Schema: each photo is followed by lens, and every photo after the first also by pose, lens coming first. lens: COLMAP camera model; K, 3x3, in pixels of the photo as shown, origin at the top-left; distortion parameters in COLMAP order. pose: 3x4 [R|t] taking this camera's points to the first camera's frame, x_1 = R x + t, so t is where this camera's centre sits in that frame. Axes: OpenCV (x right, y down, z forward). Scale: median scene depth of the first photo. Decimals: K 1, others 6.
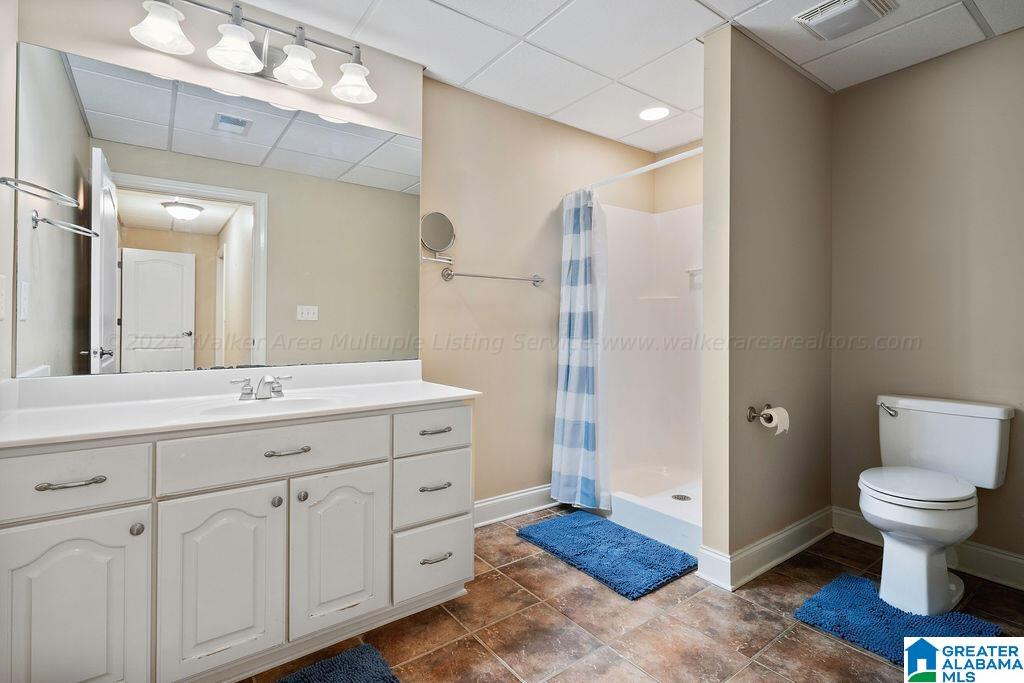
lens RADIAL K [[490.8, 0, 513.9], [0, 490.8, 325.8], [0, 0, 1]] dist [-0.003372, -0.000486]
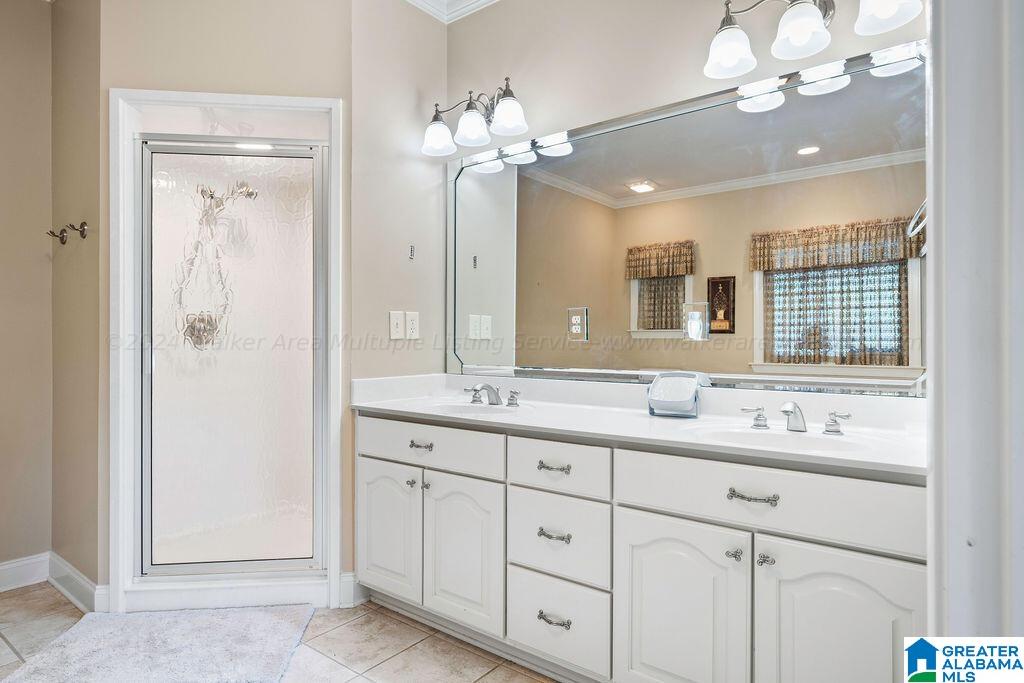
lens RADIAL K [[623.9, 0, 512.0], [0, 623.9, 341.5], [0, 0, 1]] dist [0.004140, 0.000393]
pose [[0.243117, -0.010606, -0.969939, 0.832763], [-0.003687, 0.999923, -0.011858, 0.015216], [0.969990, 0.006459, 0.243059, 0.653513]]
